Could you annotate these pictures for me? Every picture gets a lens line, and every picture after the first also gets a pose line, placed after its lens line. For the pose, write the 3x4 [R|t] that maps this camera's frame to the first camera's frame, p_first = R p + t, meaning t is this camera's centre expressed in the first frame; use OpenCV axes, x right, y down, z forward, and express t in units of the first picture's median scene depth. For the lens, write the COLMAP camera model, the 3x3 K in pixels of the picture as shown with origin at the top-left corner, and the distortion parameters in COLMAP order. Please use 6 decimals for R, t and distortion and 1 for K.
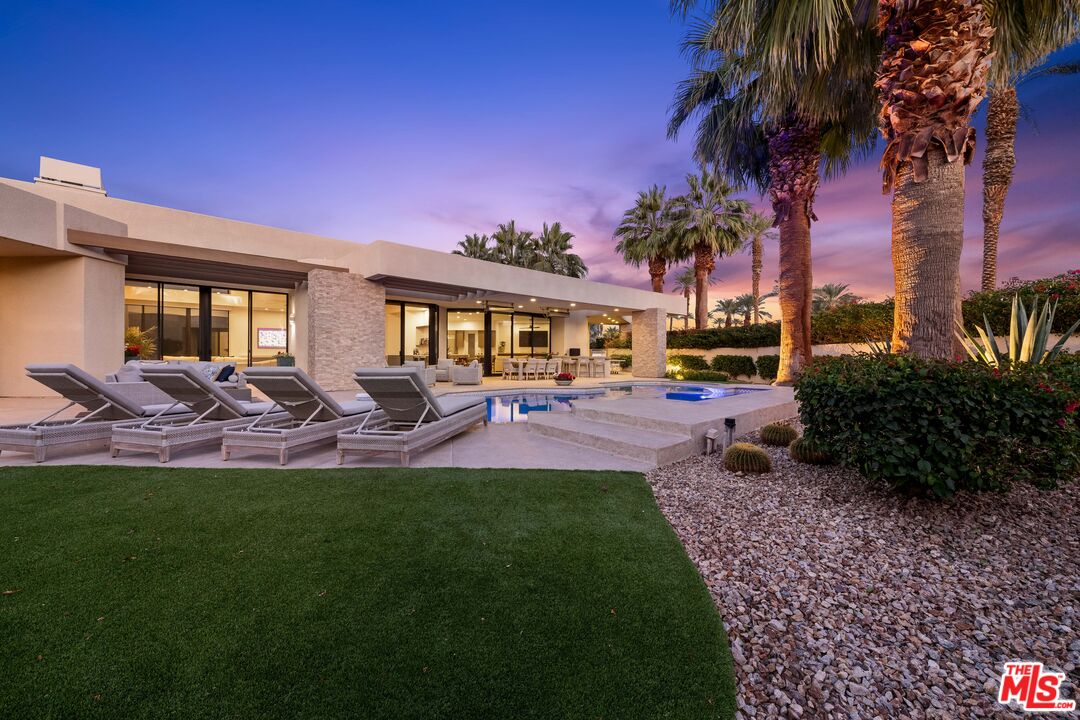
lens RADIAL K [[425.9, 0, 540.0], [0, 425.9, 360.0], [0, 0, 1]] dist [-0.002011, -0.000153]
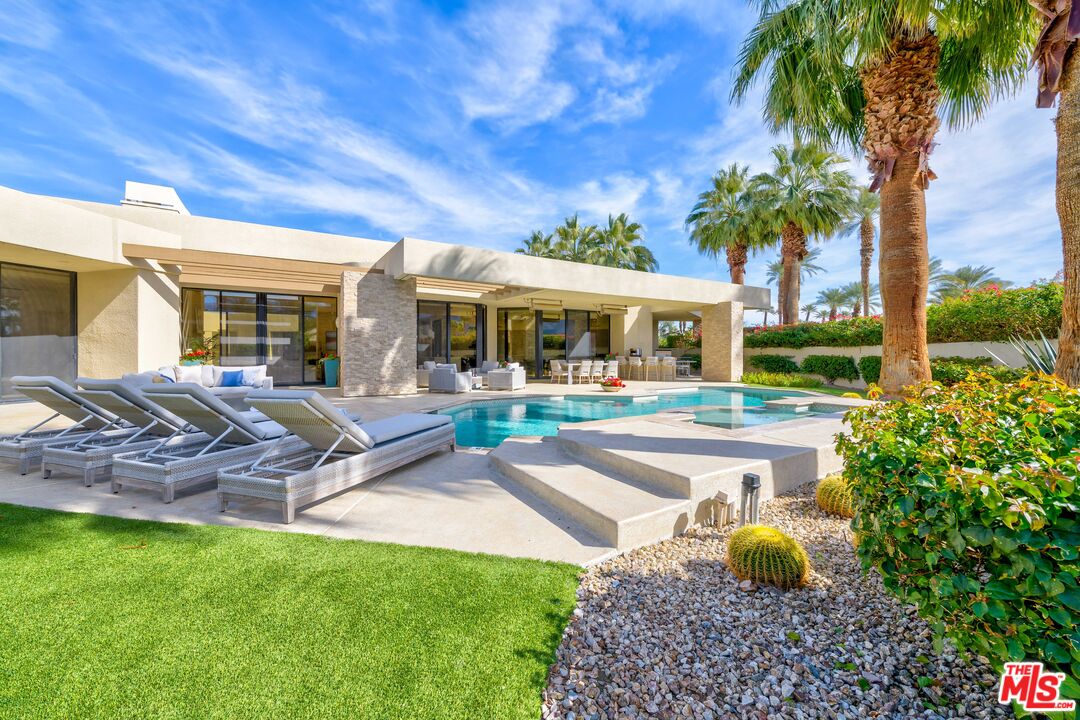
lens RADIAL K [[428.7, 0, 543.8], [0, 428.7, 354.6], [0, 0, 1]] dist [0.001802, -0.000129]
pose [[0.983435, -0.004210, -0.181214, 0.049977], [0.002713, 0.999960, -0.008504, -0.006791], [0.181242, 0.007872, 0.983407, 0.061567]]
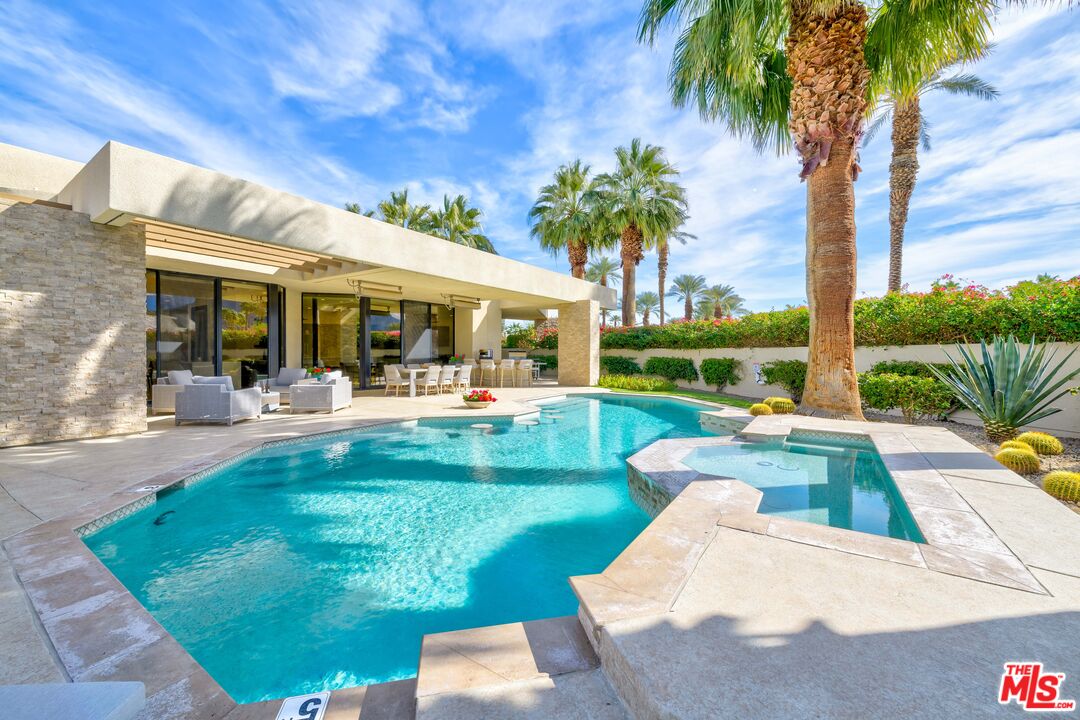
lens RADIAL K [[428.7, 0, 543.8], [0, 428.7, 354.6], [0, 0, 1]] dist [0.001802, -0.000129]
pose [[0.971329, -0.003459, 0.237714, -0.003239], [0.004031, 0.999990, -0.001920, -0.015072], [-0.237705, 0.002823, 0.971333, 0.198978]]
